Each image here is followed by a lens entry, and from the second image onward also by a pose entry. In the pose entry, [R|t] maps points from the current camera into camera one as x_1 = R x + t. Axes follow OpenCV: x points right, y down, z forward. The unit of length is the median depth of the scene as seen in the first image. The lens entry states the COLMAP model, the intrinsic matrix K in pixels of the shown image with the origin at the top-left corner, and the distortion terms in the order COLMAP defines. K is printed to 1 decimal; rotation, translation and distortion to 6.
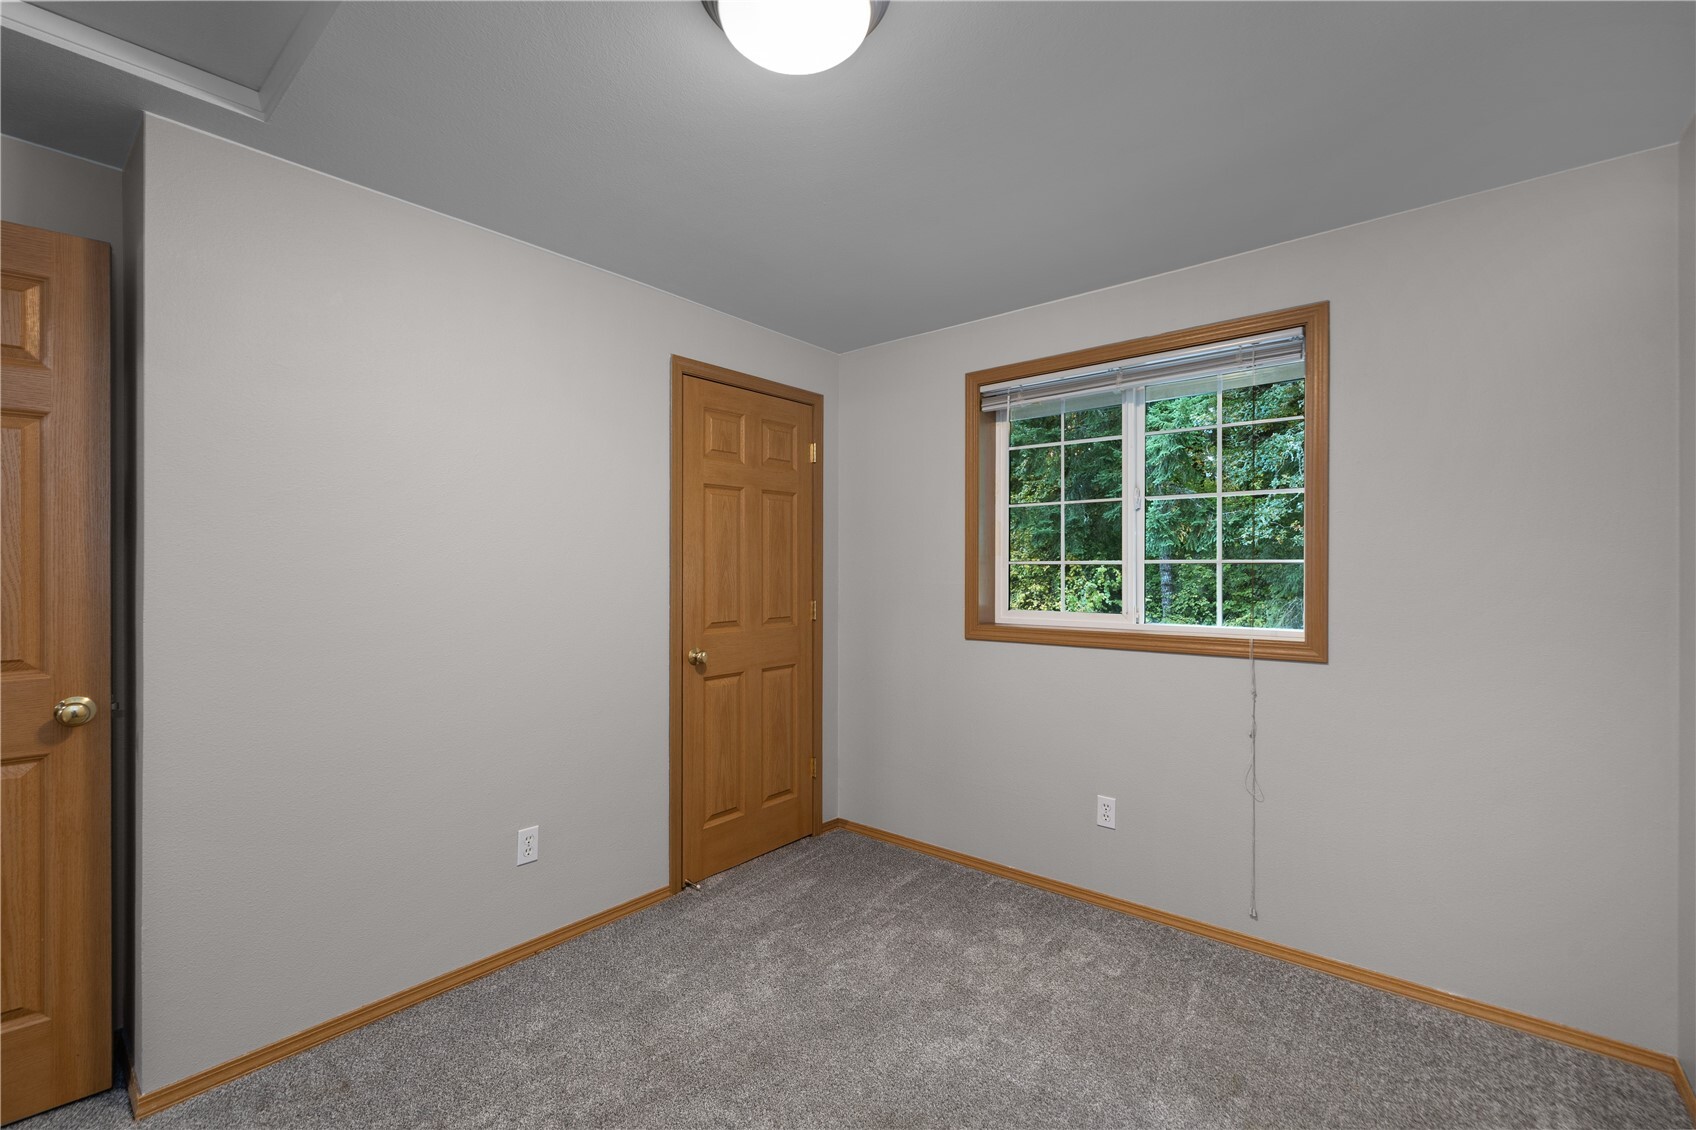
lens RADIAL K [[724.6, 0, 848.0], [0, 724.6, 565.0], [0, 0, 1]] dist [0.002451, 0.000351]
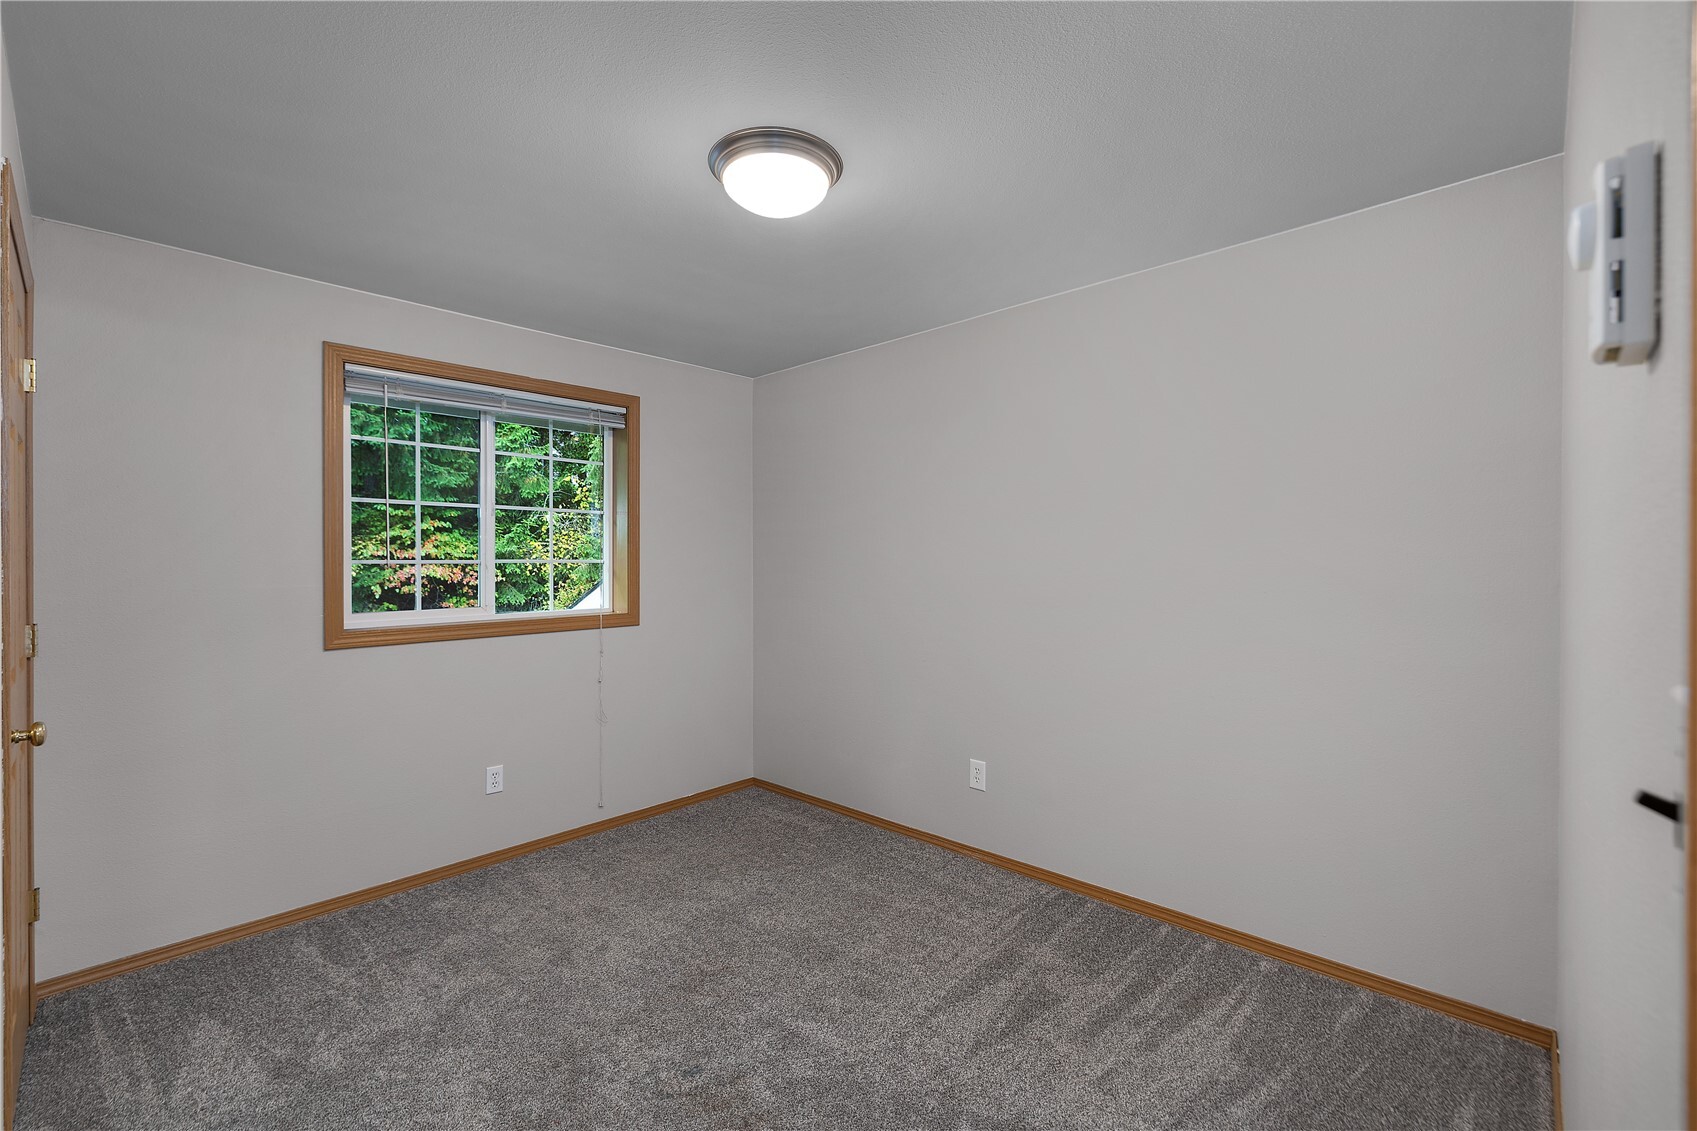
lens RADIAL K [[725.0, 0, 848.5], [0, 725.0, 565.5], [0, 0, 1]] dist [0.002451, 0.000351]
pose [[0.061023, -0.006073, 0.998118, -0.728608], [0.002606, 0.999979, 0.005925, -0.002399], [-0.998133, 0.002239, 0.061038, 0.361510]]
